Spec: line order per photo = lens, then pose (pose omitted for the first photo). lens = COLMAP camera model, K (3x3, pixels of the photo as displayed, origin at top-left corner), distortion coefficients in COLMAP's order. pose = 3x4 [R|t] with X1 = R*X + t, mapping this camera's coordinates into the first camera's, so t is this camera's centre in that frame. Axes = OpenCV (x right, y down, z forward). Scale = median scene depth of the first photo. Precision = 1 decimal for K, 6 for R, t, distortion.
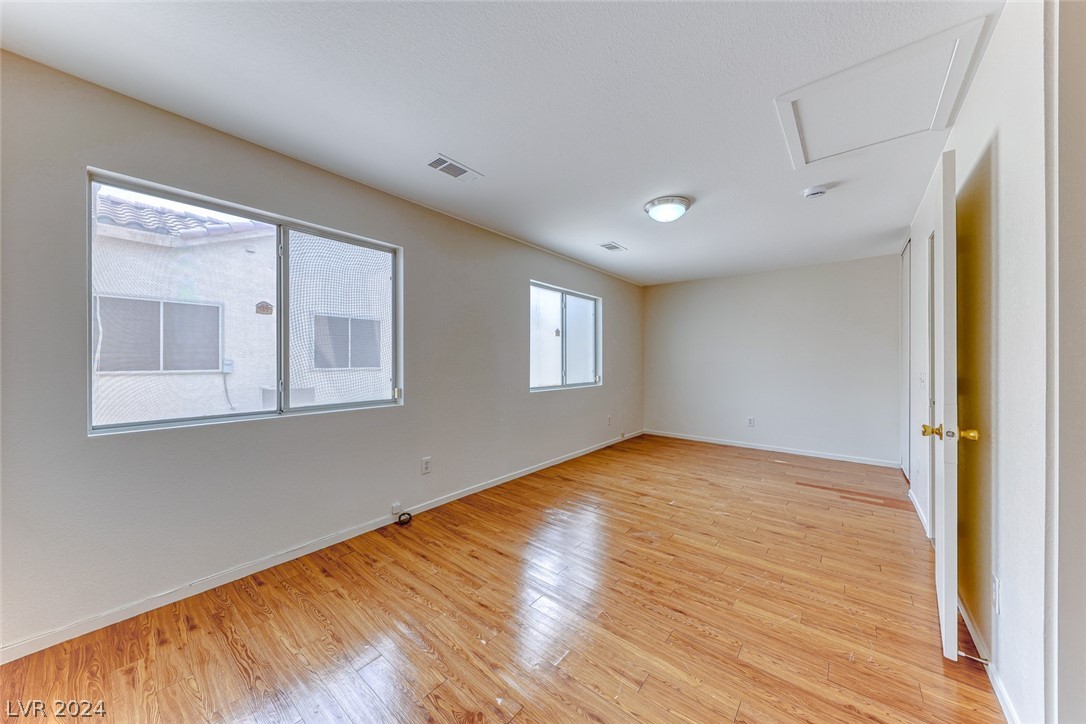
lens RADIAL K [[378.7, 0, 541.2], [0, 378.7, 360.7], [0, 0, 1]] dist [0.008166, -0.000171]
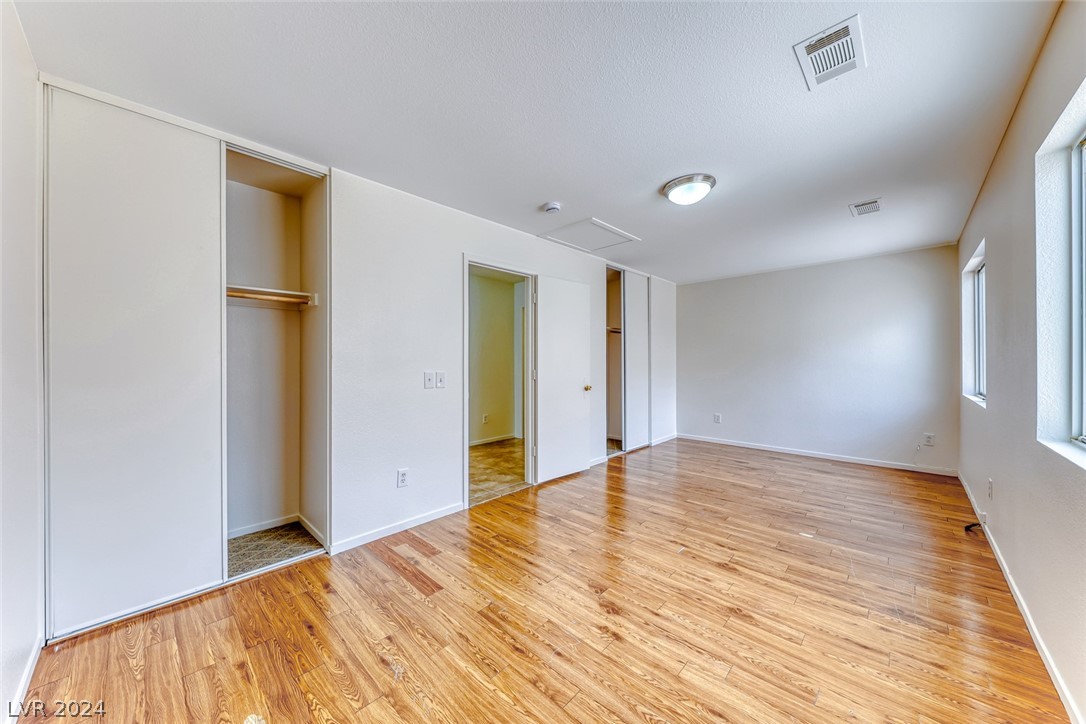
lens RADIAL K [[378.7, 0, 541.2], [0, 378.7, 360.7], [0, 0, 1]] dist [0.008166, -0.000171]
pose [[-0.996967, 0.000160, 0.077823, 0.603002], [0.000313, 0.999998, 0.001953, -0.002592], [-0.077822, 0.001972, -0.996965, 1.896963]]
